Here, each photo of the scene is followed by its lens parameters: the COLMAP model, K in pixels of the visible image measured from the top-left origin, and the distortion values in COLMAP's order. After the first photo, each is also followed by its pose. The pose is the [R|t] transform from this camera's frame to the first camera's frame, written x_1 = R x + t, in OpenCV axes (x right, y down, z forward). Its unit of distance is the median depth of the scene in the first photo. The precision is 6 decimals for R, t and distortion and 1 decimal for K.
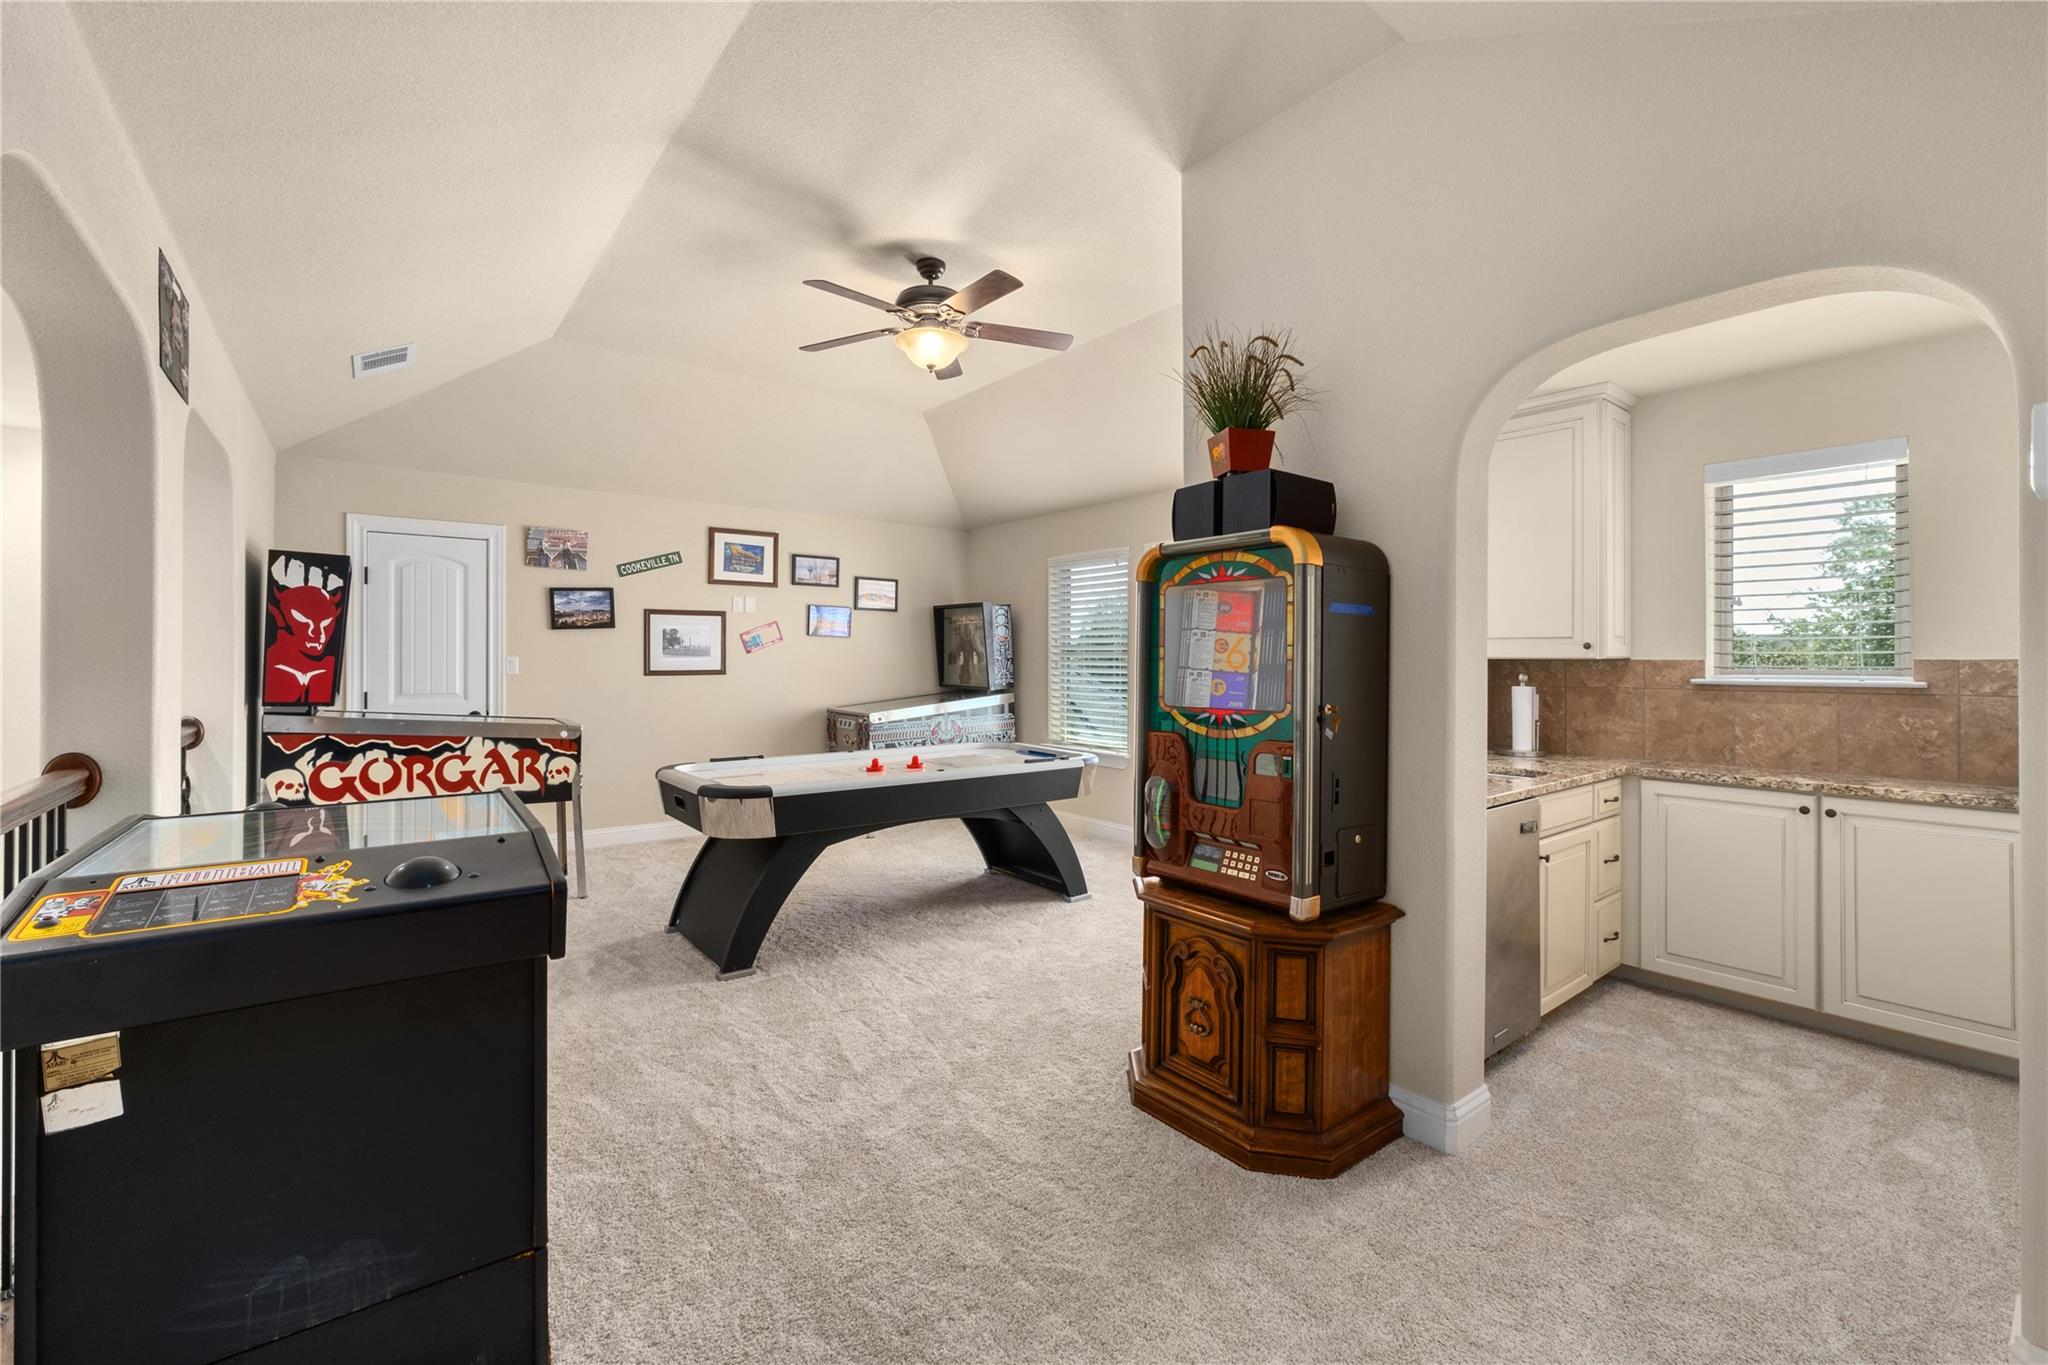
lens RADIAL K [[874.5, 0, 1030.4], [0, 874.5, 651.9], [0, 0, 1]] dist [-0.000538, -0.000224]
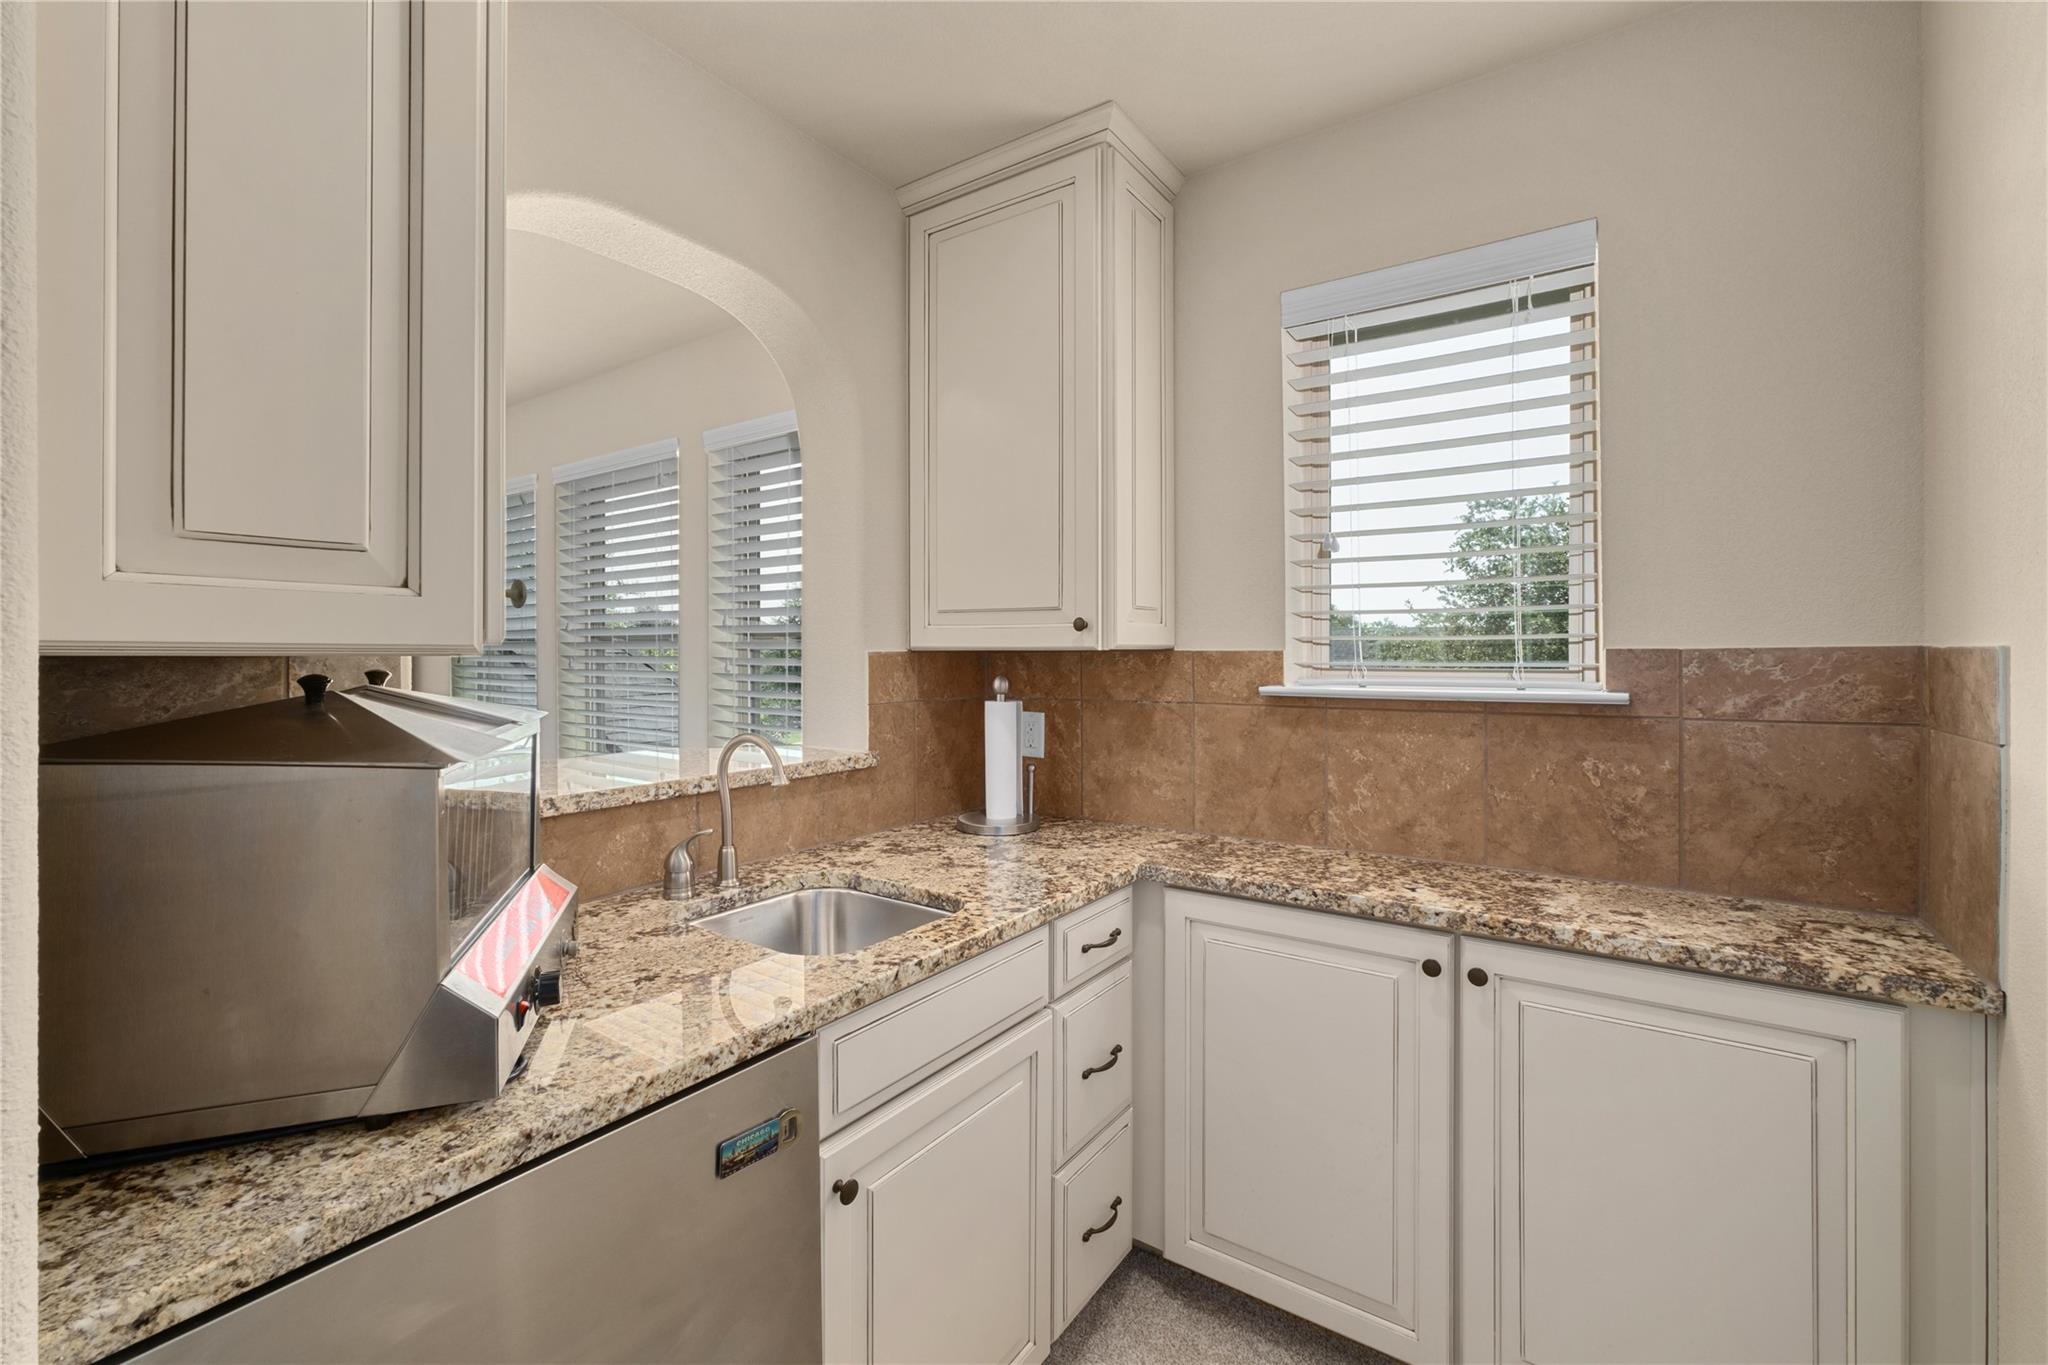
lens RADIAL K [[875.7, 0, 1020.9], [0, 875.7, 648.4], [0, 0, 1]] dist [-0.012626, 0.000428]
pose [[0.960818, -0.001439, 0.277177, 0.481598], [0.000470, 0.999994, 0.003561, 0.005575], [-0.277180, -0.003291, 0.960812, 0.541535]]
